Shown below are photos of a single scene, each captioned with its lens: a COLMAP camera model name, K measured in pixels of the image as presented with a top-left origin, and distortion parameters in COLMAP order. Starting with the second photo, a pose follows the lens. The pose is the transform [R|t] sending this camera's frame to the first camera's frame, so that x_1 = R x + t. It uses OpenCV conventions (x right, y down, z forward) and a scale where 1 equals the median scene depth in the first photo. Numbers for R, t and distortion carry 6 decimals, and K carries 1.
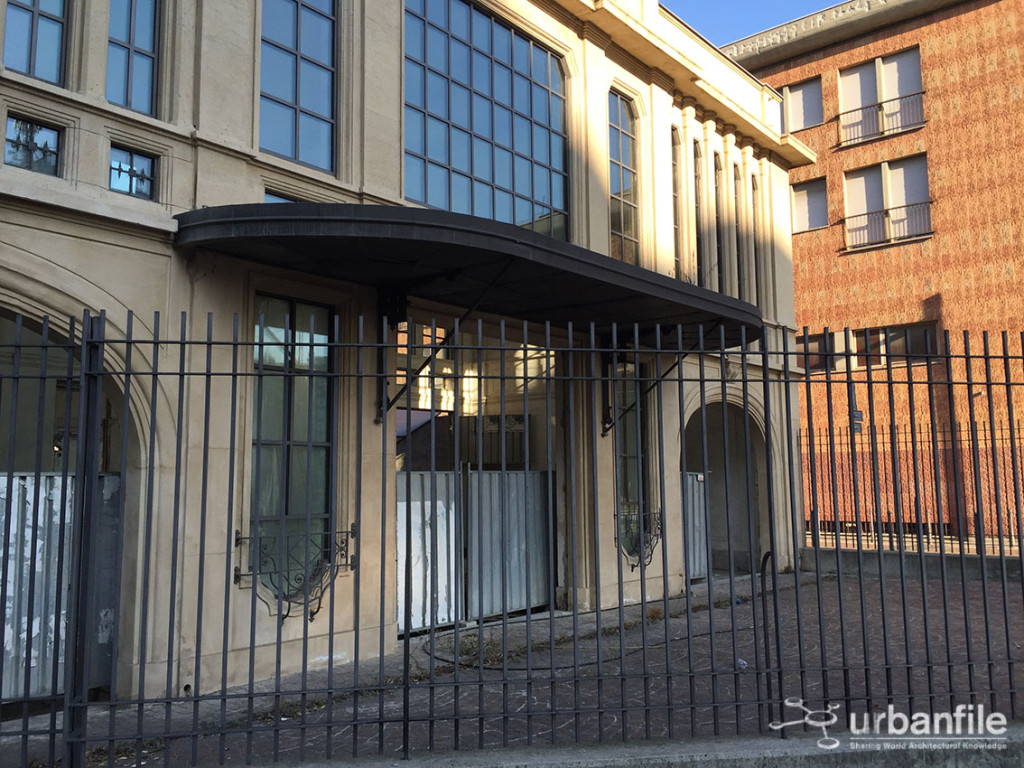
lens RADIAL K [[871.5, 0, 512.0], [0, 871.5, 381.6], [0, 0, 1]] dist [0.067867, -0.082264]
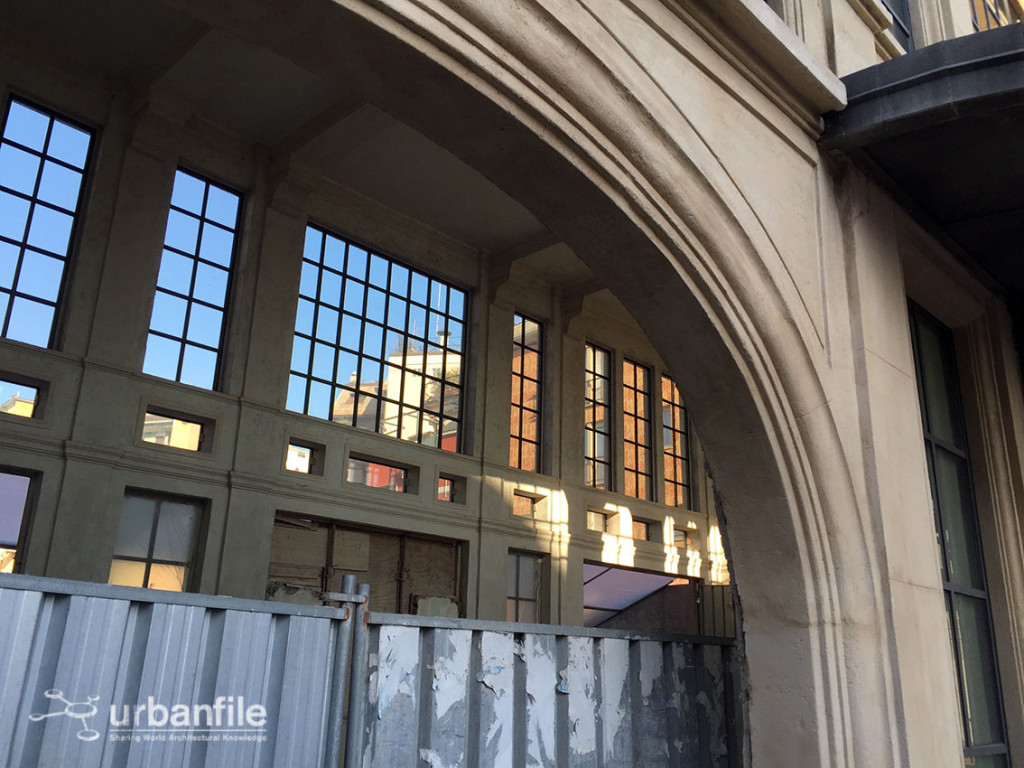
lens RADIAL K [[871.5, 0, 510.3], [0, 871.5, 385.9], [0, 0, 1]] dist [0.067867, -0.082264]
pose [[0.996286, 0.008338, -0.085704, -0.328029], [-0.025131, 0.980124, -0.196788, 0.046006], [0.082360, 0.198211, 0.976693, 0.351853]]
